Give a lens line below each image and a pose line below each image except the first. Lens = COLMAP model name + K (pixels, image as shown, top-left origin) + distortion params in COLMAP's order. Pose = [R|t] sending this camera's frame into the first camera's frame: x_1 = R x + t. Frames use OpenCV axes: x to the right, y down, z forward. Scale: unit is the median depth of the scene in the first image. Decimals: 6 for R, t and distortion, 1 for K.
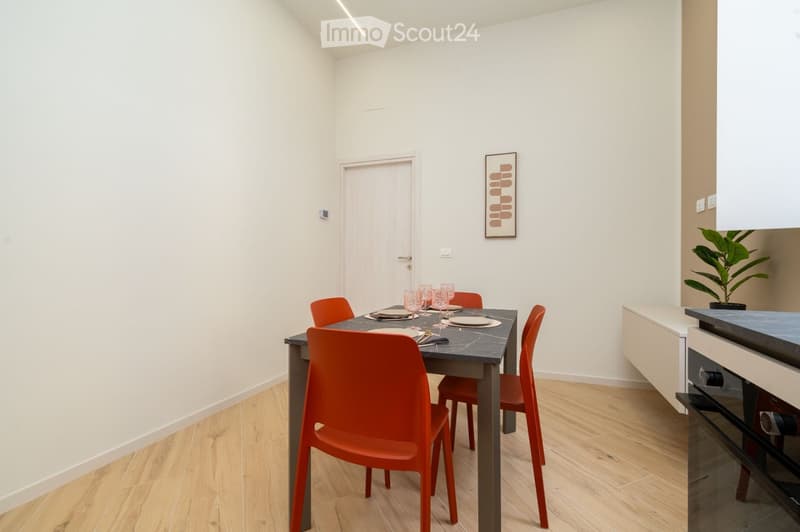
lens RADIAL K [[355.2, 0, 403.6], [0, 355.2, 264.0], [0, 0, 1]] dist [-0.000672, -0.000114]
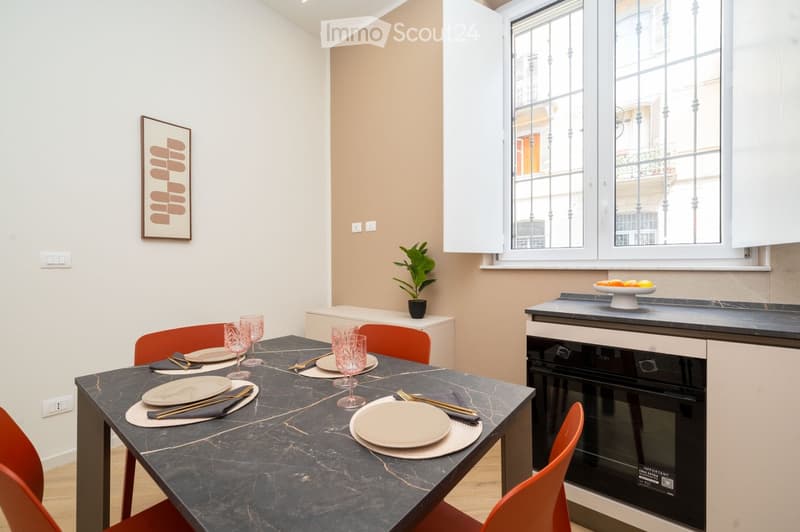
lens RADIAL K [[337.0, 0, 400.3], [0, 337.0, 263.4], [0, 0, 1]] dist [0.000467, -0.000173]
pose [[0.313001, -0.002888, 0.949749, -0.228387], [0.006109, 0.999981, 0.001028, -0.023971], [-0.949733, 0.005481, 0.313012, 0.343388]]
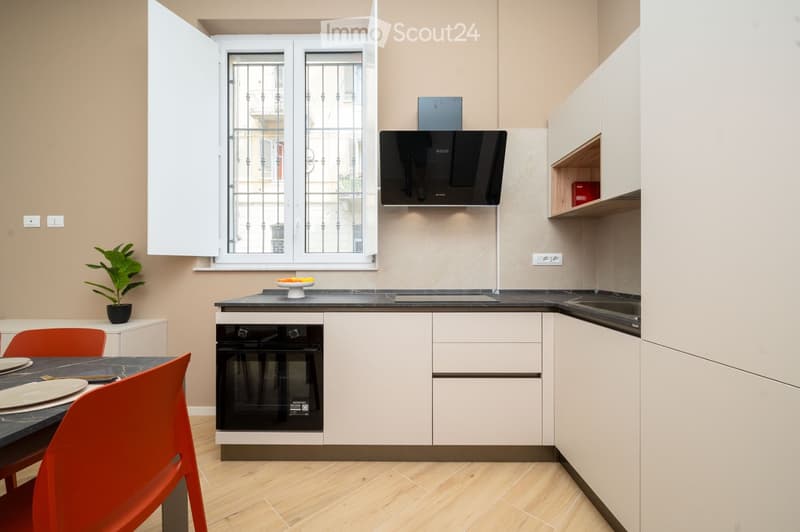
lens RADIAL K [[337.0, 0, 400.3], [0, 337.0, 263.4], [0, 0, 1]] dist [0.000467, -0.000173]
pose [[-0.339266, 0.003591, 0.940684, -0.377173], [0.003873, 0.999990, -0.002421, -0.023692], [-0.940682, 0.002822, -0.339276, 0.225429]]
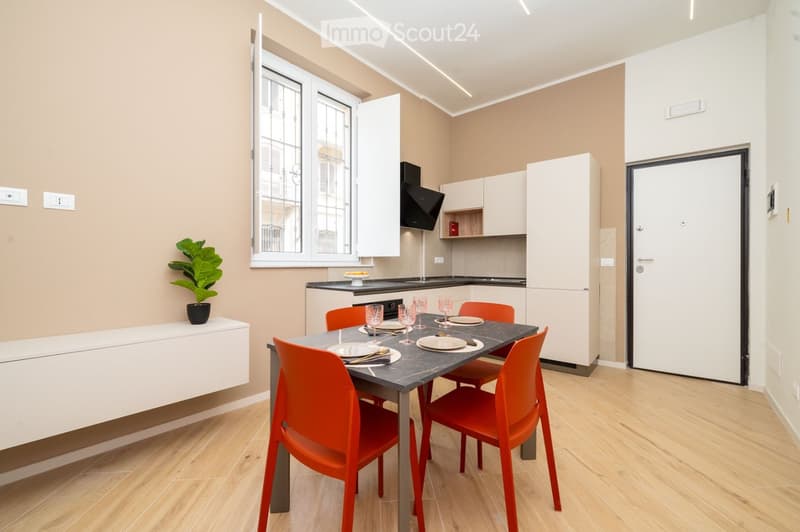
lens RADIAL K [[337.0, 0, 400.3], [0, 337.0, 263.4], [0, 0, 1]] dist [0.000467, -0.000173]
pose [[-0.942141, -0.002243, 0.335209, -0.108926], [-0.001690, 0.999997, 0.001939, -0.023054], [-0.335212, 0.001260, -0.942142, 1.035748]]
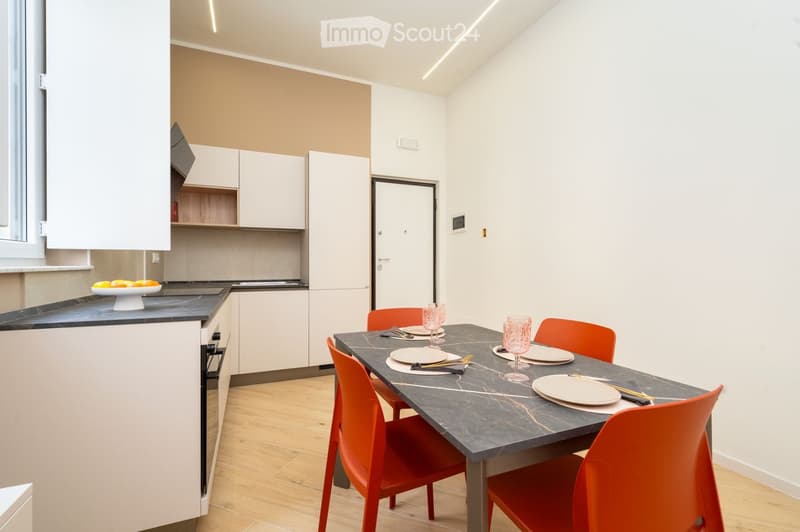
lens RADIAL K [[348.0, 0, 396.9], [0, 348.0, 263.8], [0, 0, 1]] dist [-0.000238, -0.000200]
pose [[-0.731494, 0.001132, -0.681847, 0.368068], [-0.002610, 0.999987, 0.004459, -0.023473], [0.681843, 0.005041, -0.731482, 0.769905]]
